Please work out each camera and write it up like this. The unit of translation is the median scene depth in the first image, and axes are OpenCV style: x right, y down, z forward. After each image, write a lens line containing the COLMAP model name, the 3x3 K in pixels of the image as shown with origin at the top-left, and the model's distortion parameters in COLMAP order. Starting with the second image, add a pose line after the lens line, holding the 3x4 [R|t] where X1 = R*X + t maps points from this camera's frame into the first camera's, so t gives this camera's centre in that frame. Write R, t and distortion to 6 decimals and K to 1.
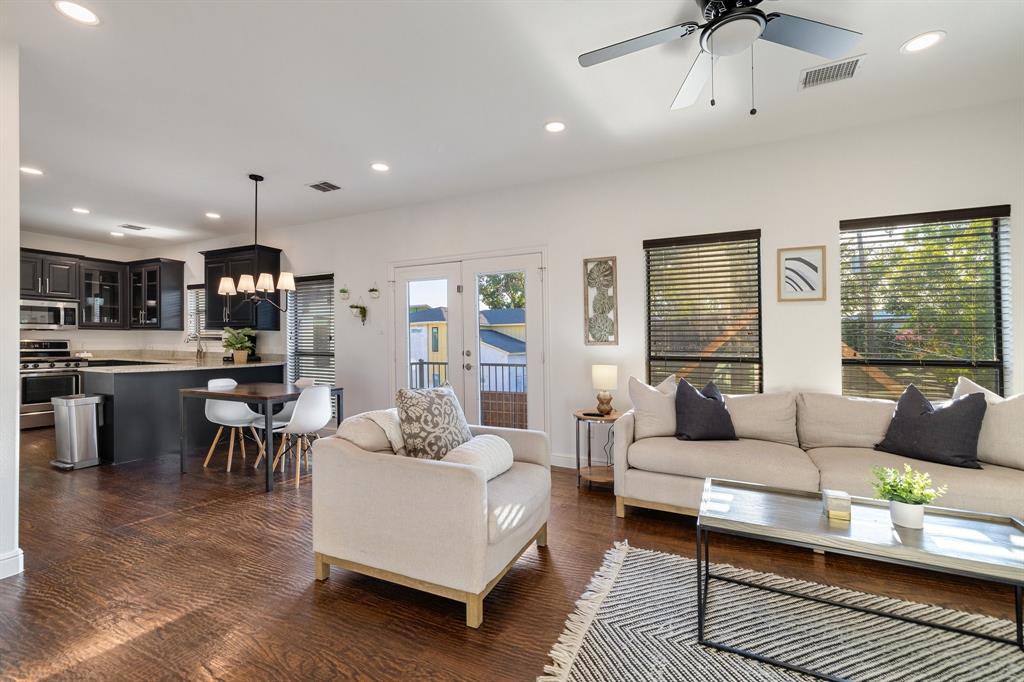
lens RADIAL K [[440.9, 0, 512.4], [0, 440.9, 342.1], [0, 0, 1]] dist [0.001805, 0.000051]
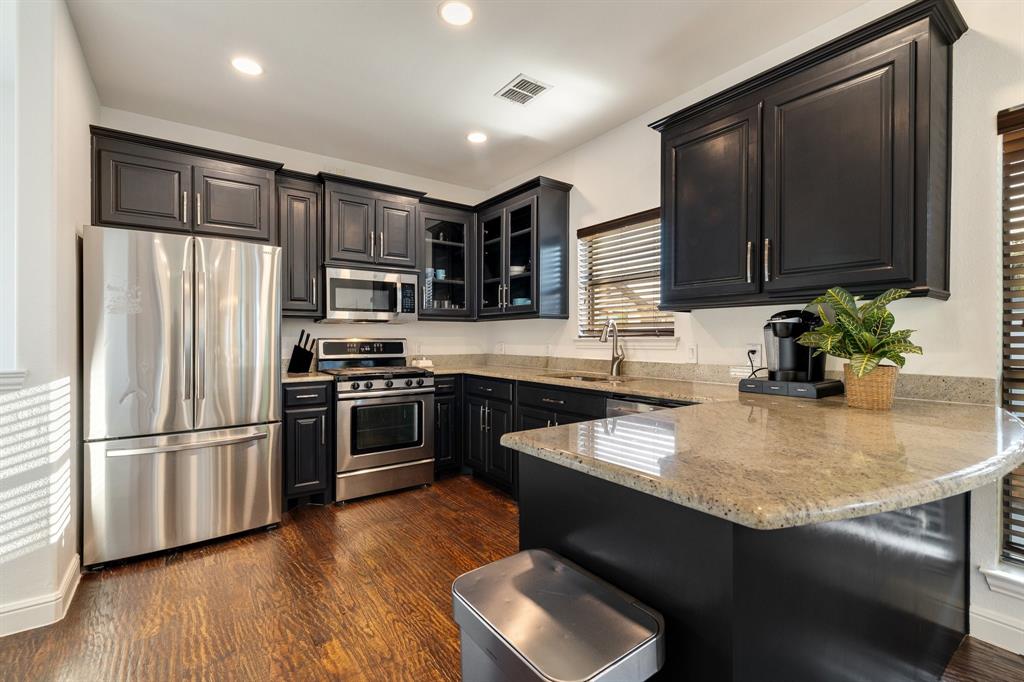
lens RADIAL K [[440.9, 0, 509.2], [0, 440.9, 343.2], [0, 0, 1]] dist [0.001805, 0.000051]
pose [[0.884655, -0.005434, -0.466215, -0.606003], [0.008975, 0.999945, 0.005374, -0.000818], [0.466161, -0.008939, 0.884655, 0.541105]]
